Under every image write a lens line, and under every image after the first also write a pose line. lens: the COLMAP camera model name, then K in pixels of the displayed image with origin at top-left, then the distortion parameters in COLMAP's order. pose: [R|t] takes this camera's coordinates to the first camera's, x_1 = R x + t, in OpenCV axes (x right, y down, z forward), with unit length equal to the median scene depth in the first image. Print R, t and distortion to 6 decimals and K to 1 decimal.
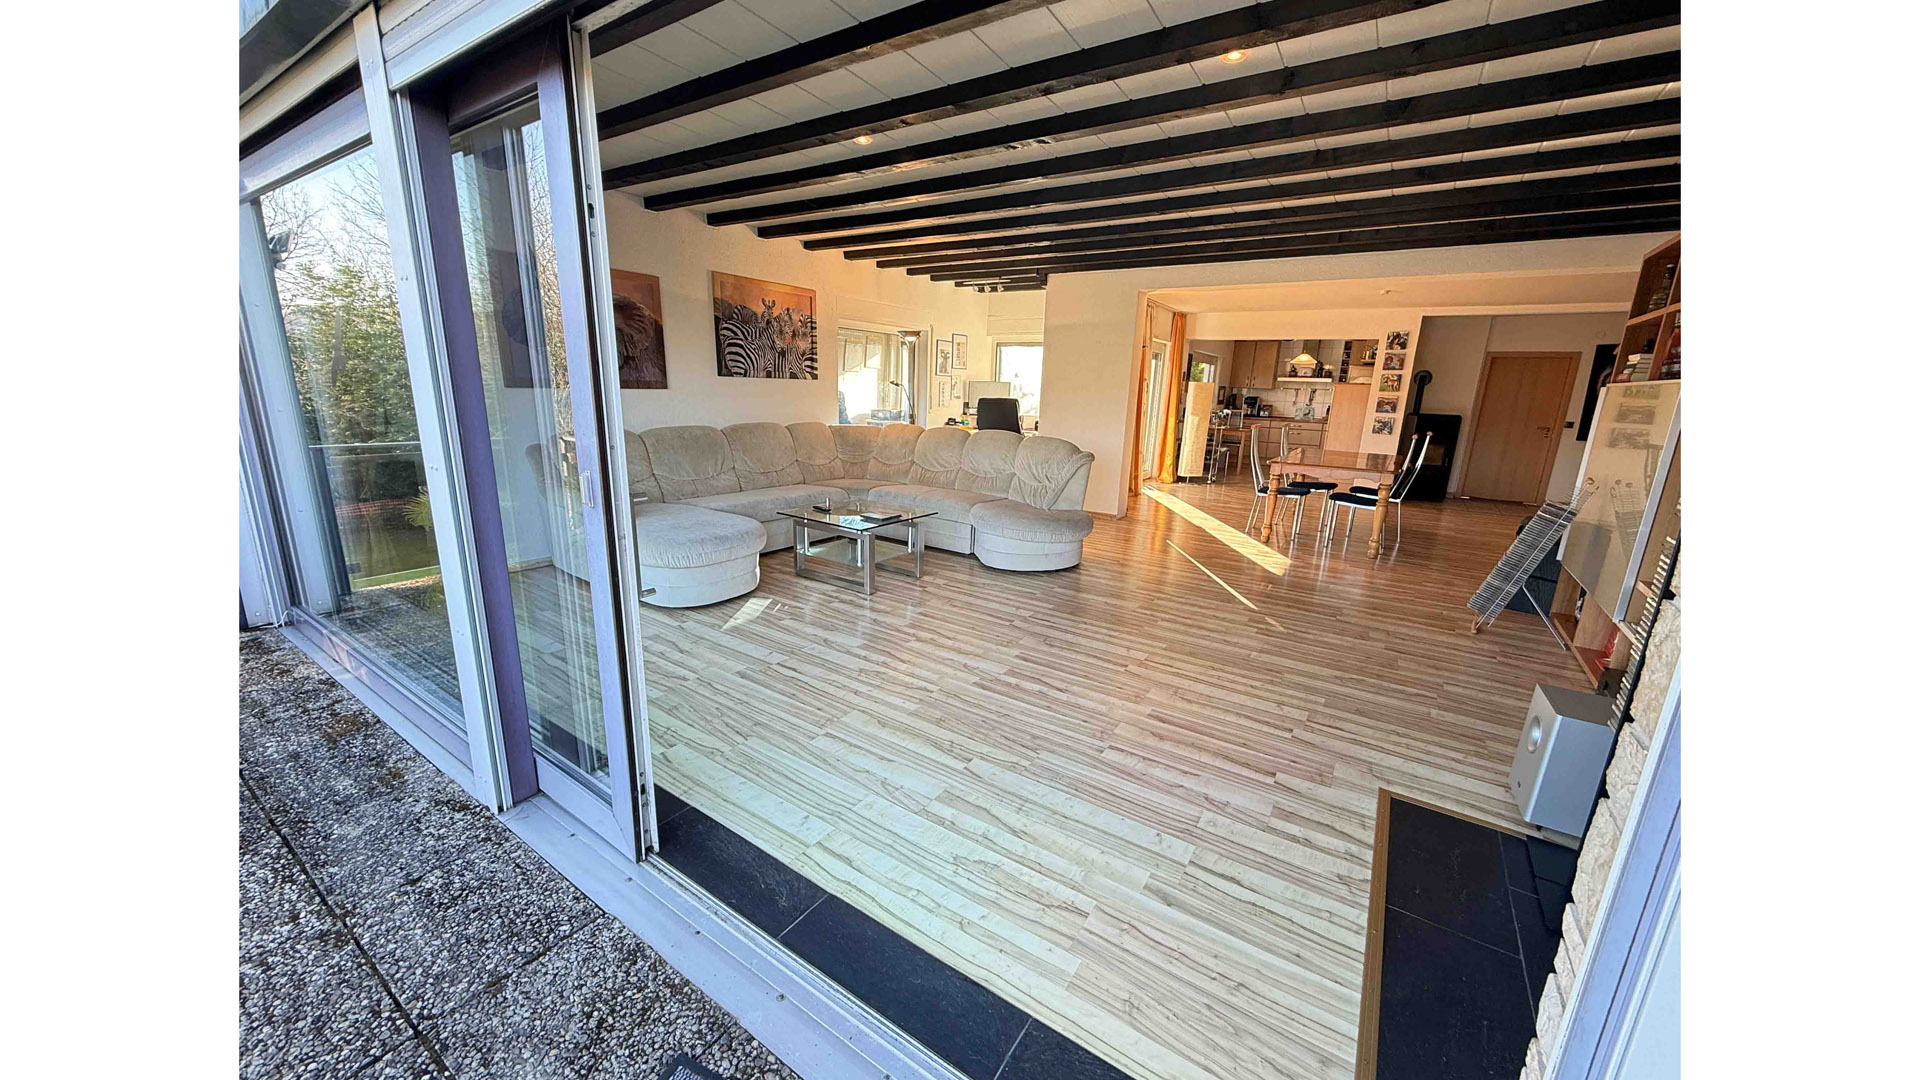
lens RADIAL K [[656.7, 0, 960.0], [0, 656.7, 540.0], [0, 0, 1]] dist [-0.000780, -0.000016]
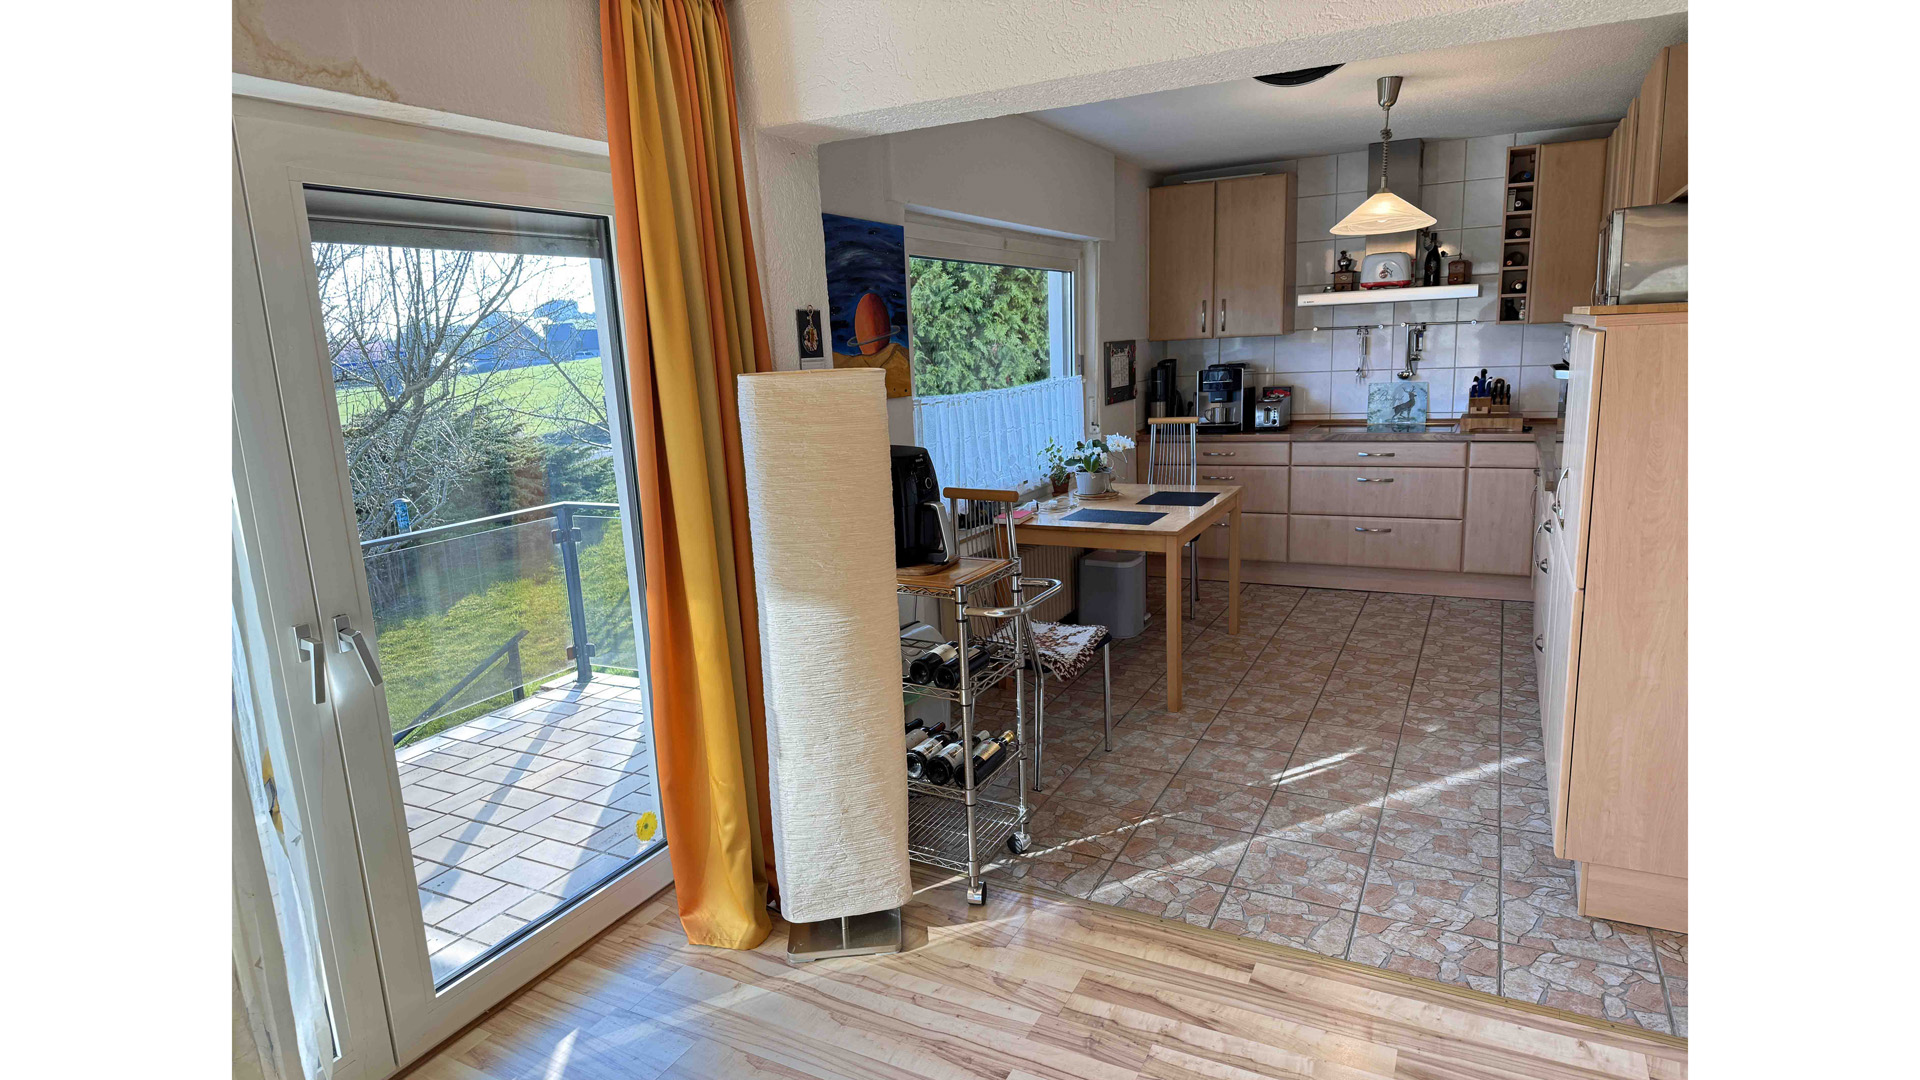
lens RADIAL K [[1023.0, 0, 960.0], [0, 1023.0, 540.0], [0, 0, 1]] dist [0.002277, 0.000082]
pose [[0.990640, -0.098726, 0.094259, 0.281679], [0.102370, 0.994144, -0.034628, -0.138592], [-0.090288, 0.043953, 0.994945, 0.564692]]
